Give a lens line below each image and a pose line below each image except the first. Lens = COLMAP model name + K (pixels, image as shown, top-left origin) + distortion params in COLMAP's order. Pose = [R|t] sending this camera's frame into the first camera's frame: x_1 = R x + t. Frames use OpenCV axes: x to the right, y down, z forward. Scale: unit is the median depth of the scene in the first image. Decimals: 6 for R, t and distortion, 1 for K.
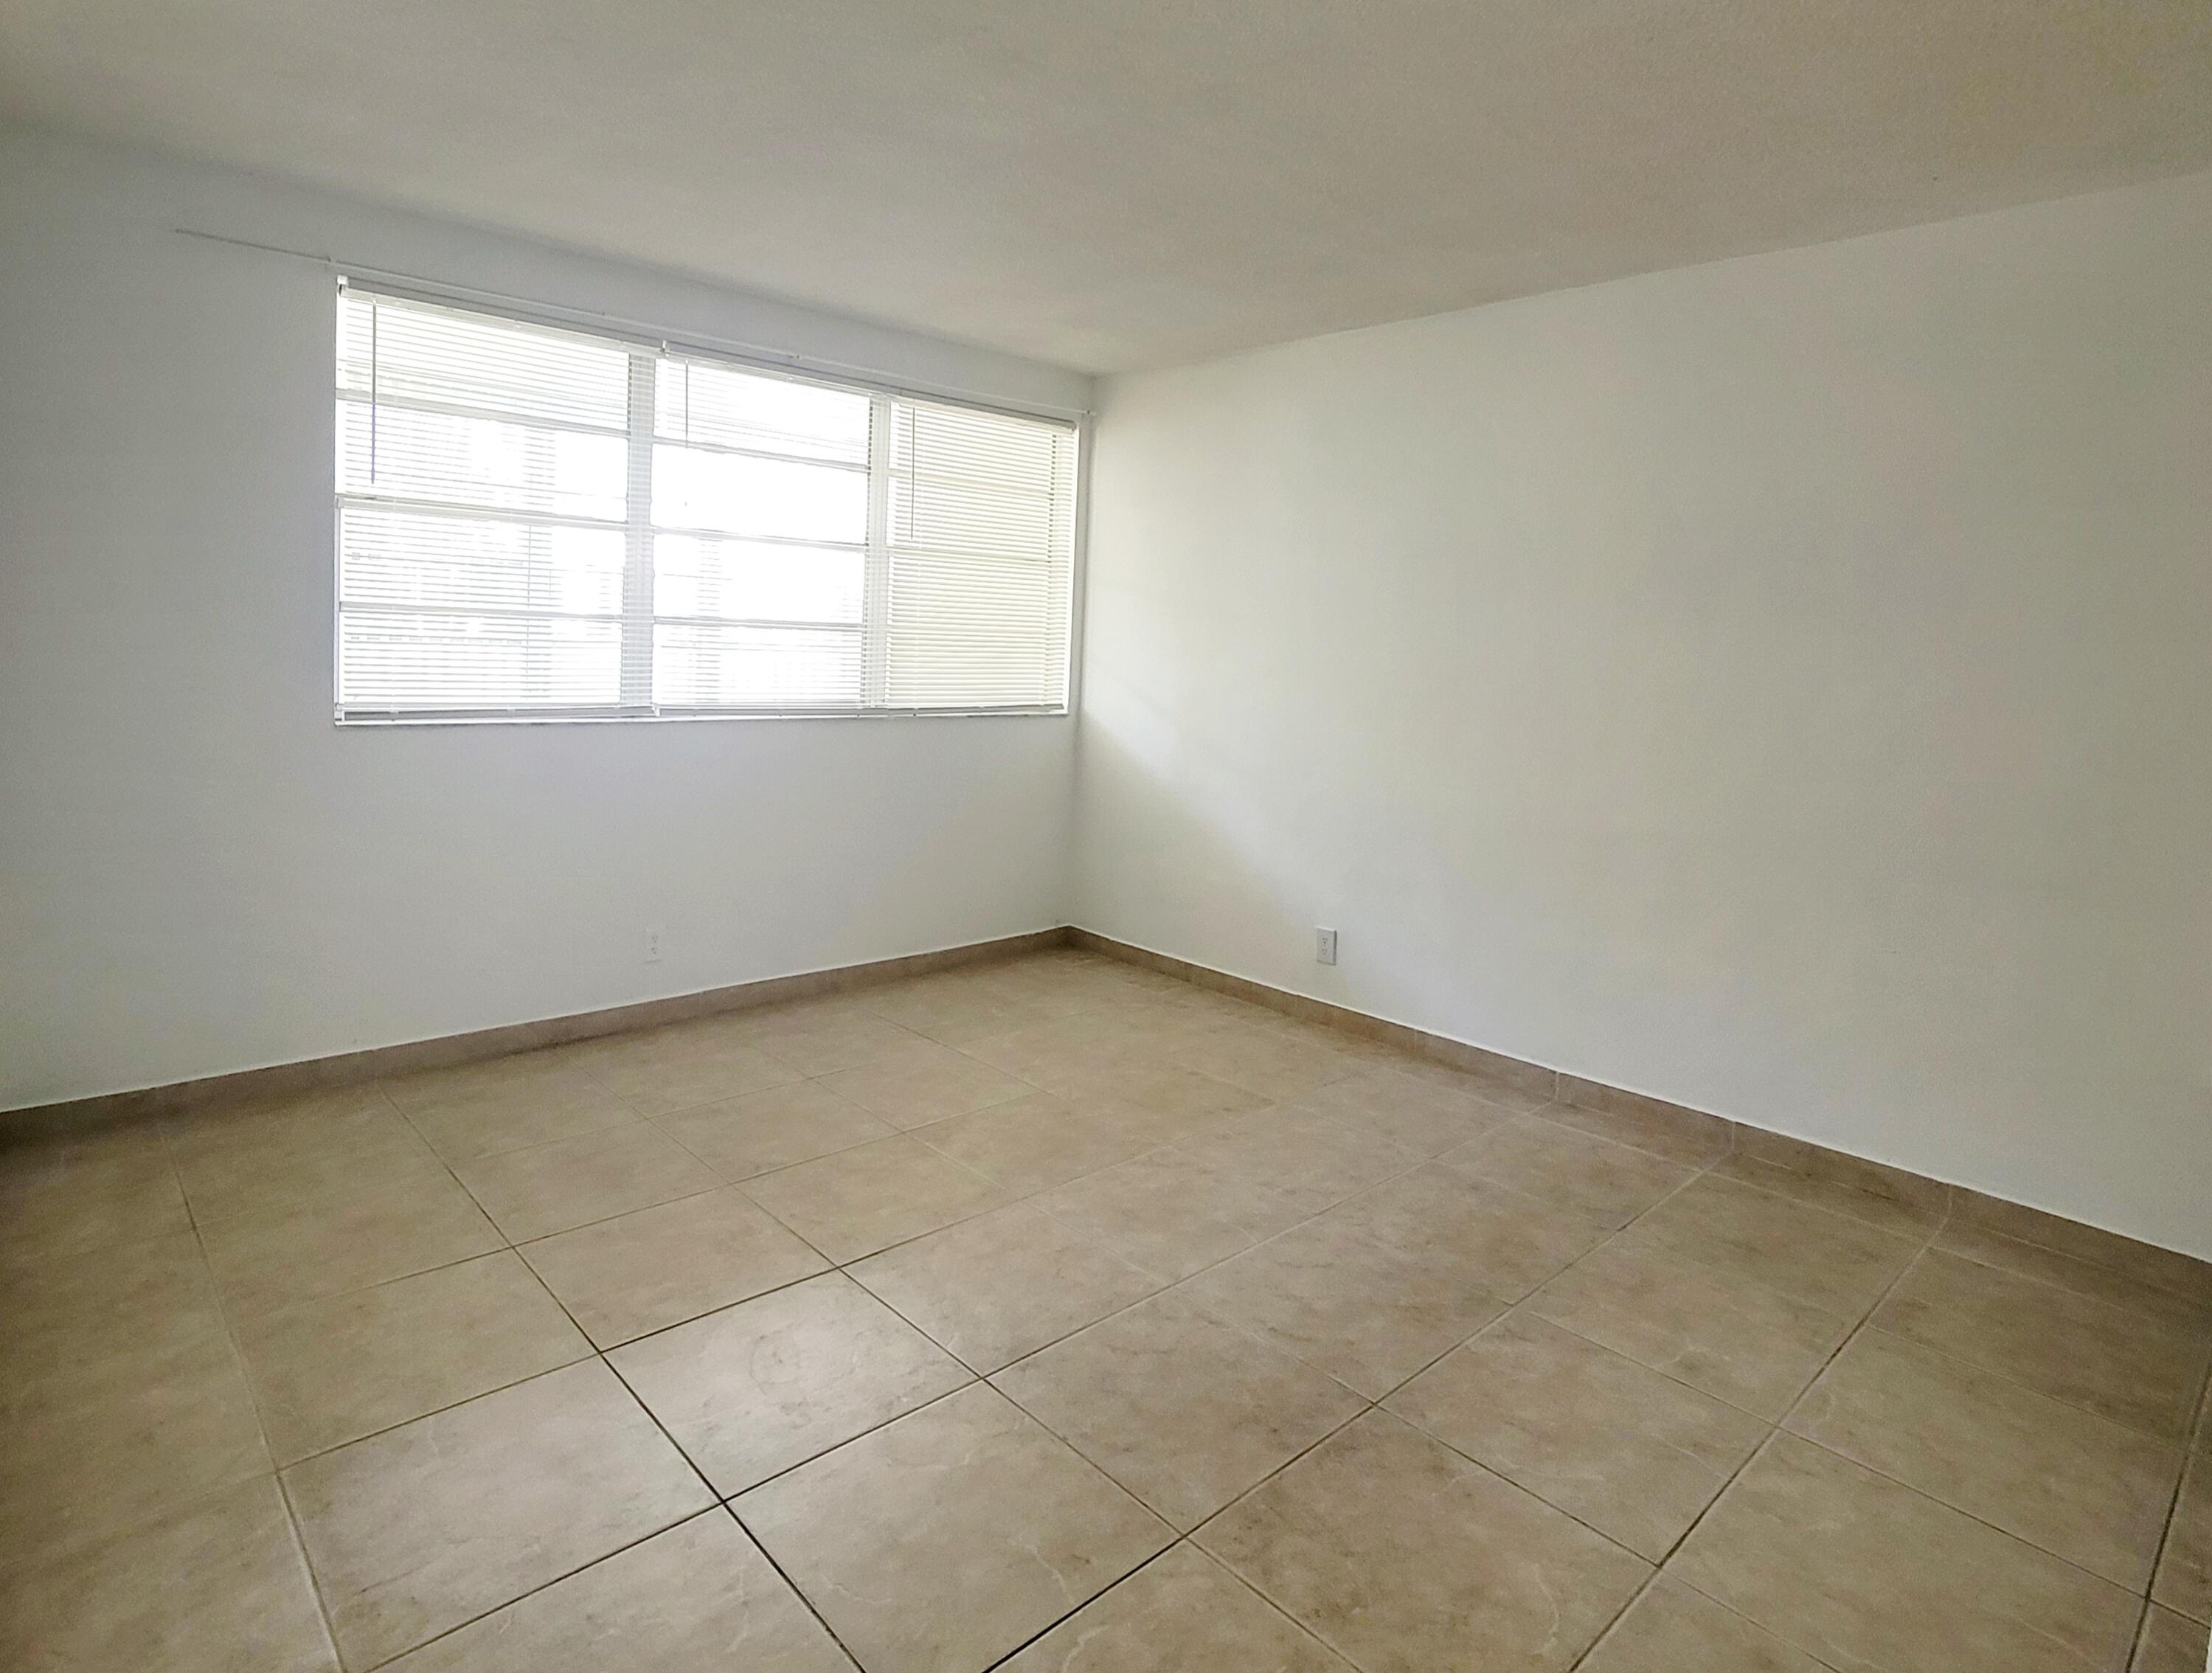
lens RADIAL K [[1190.9, 0, 1106.4], [0, 1190.9, 834.2], [0, 0, 1]] dist [-0.003858, -0.002653]
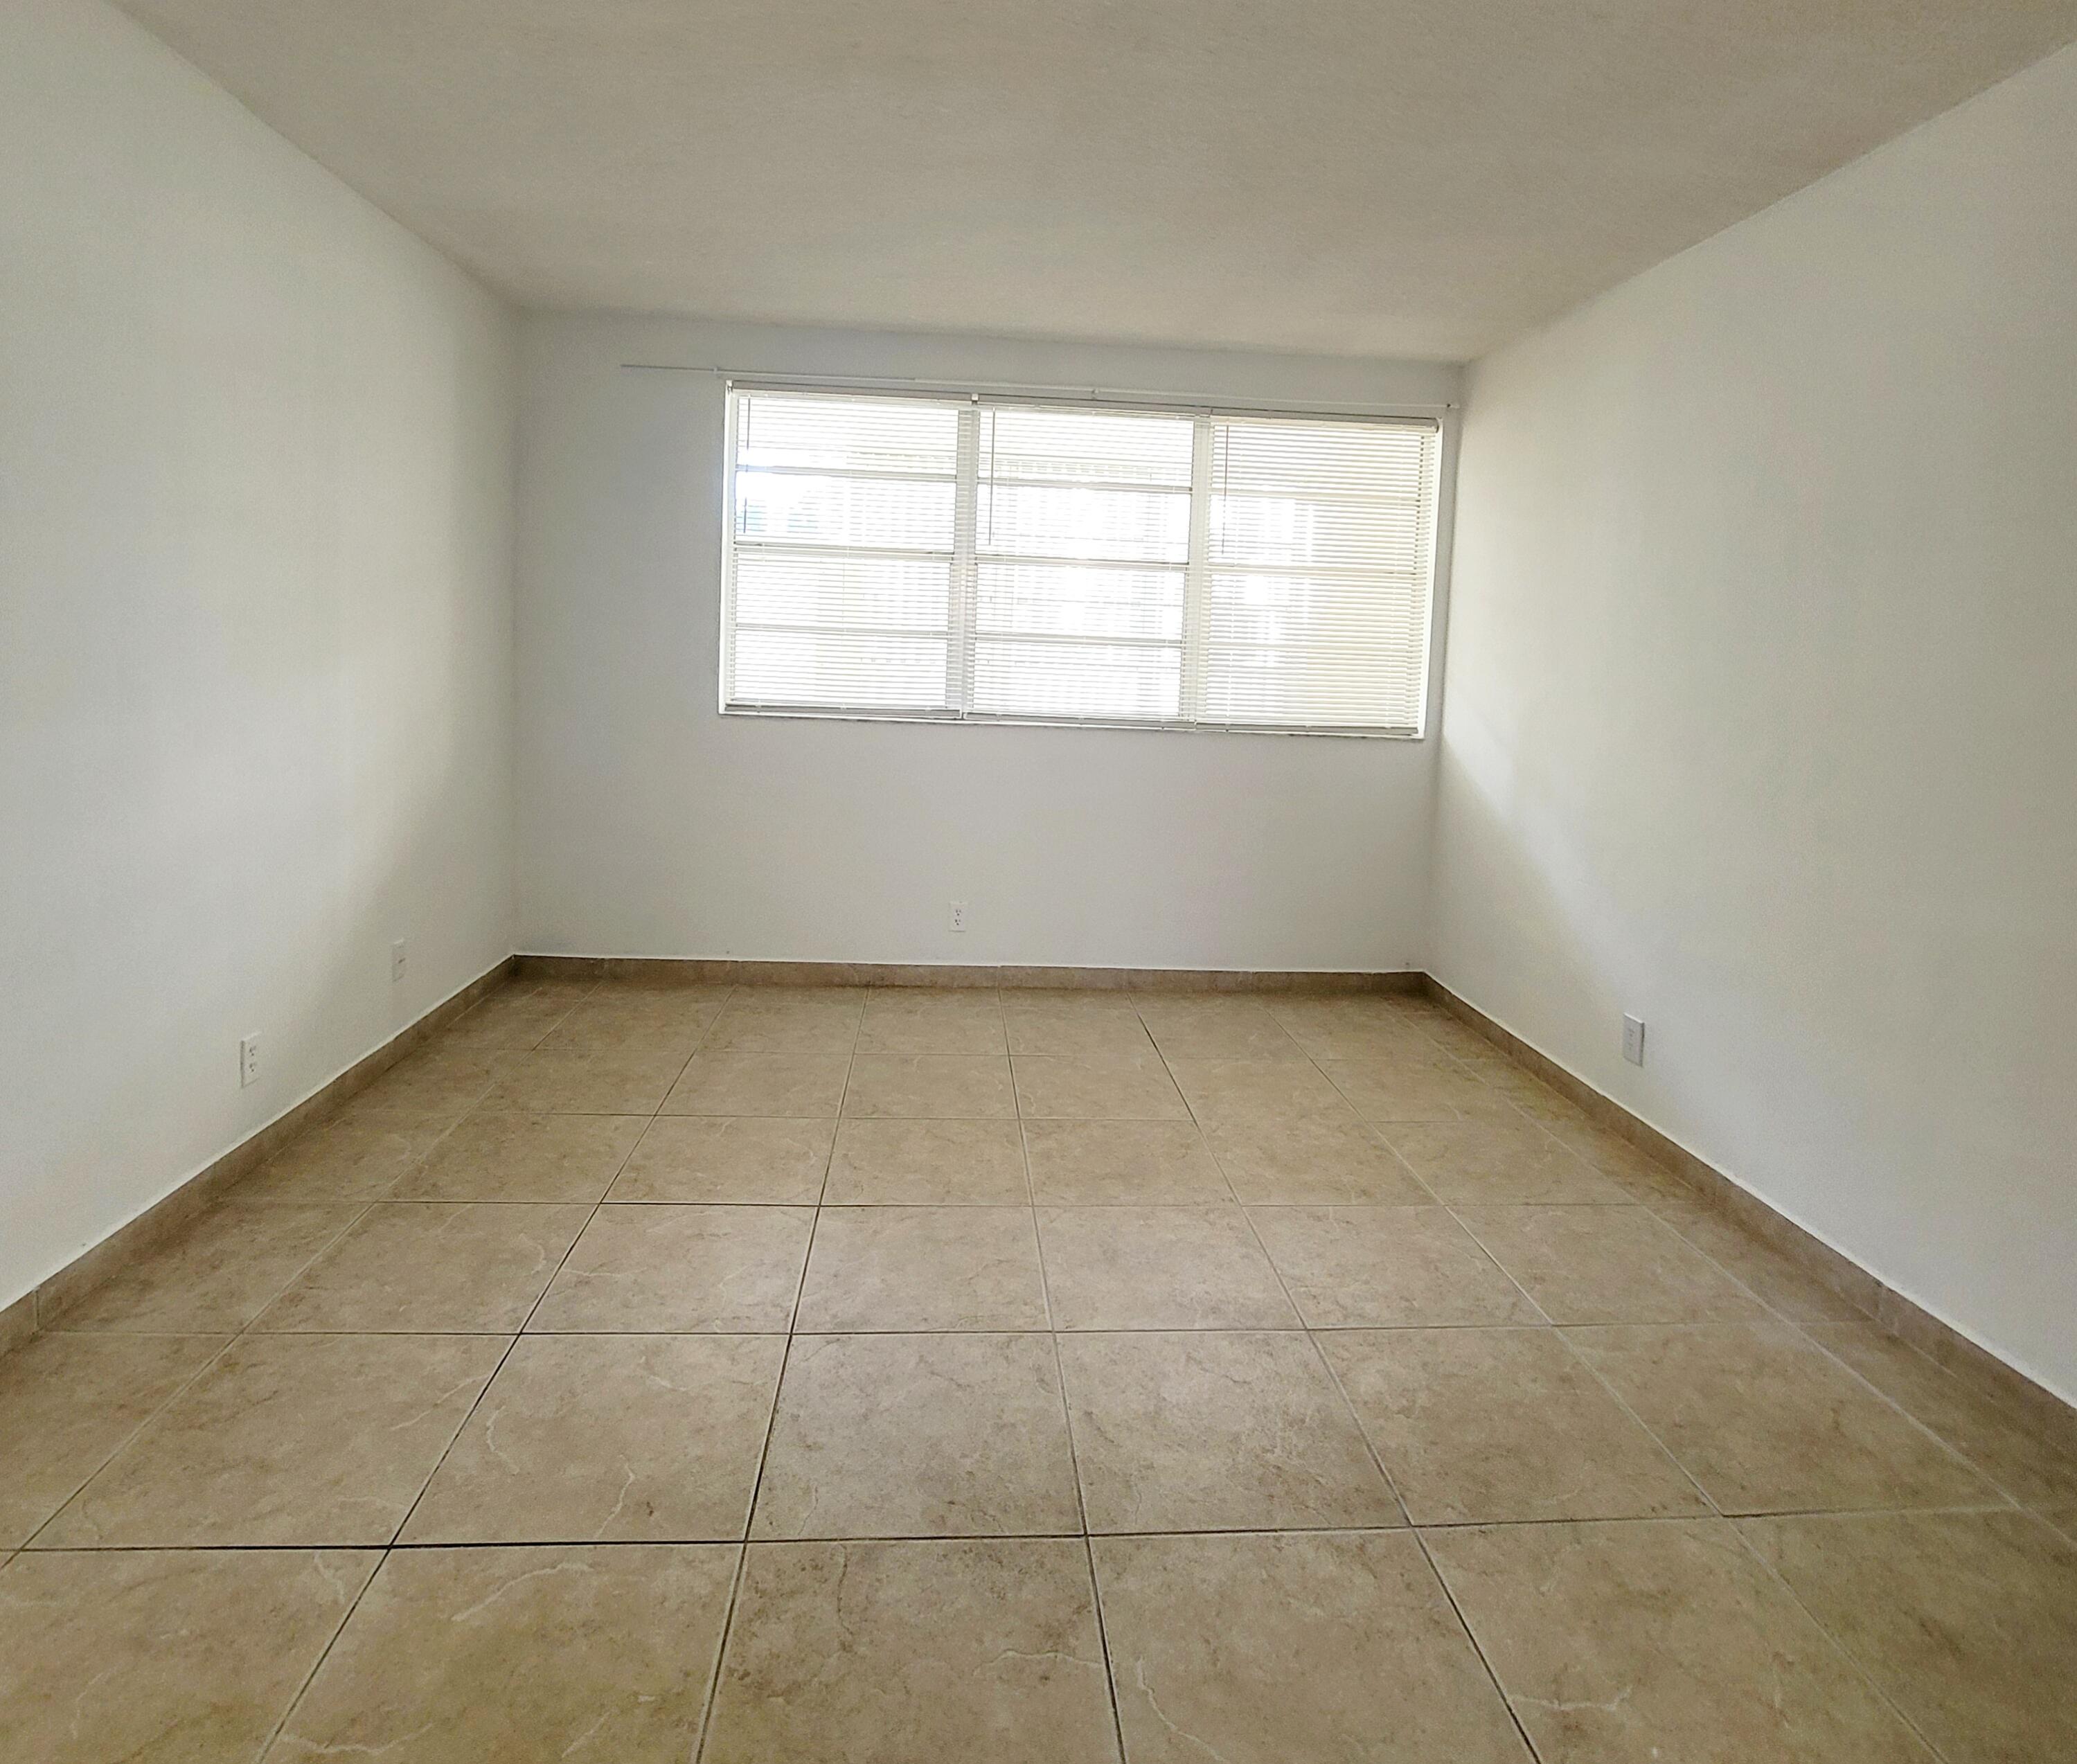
lens RADIAL K [[1126.2, 0, 1018.9], [0, 1126.2, 827.7], [0, 0, 1]] dist [-0.013990, 0.004622]
pose [[0.780232, 0.087753, -0.619304, 0.350784], [-0.108812, 0.994055, 0.003767, -0.004196], [0.615953, 0.064449, 0.785142, 0.183285]]
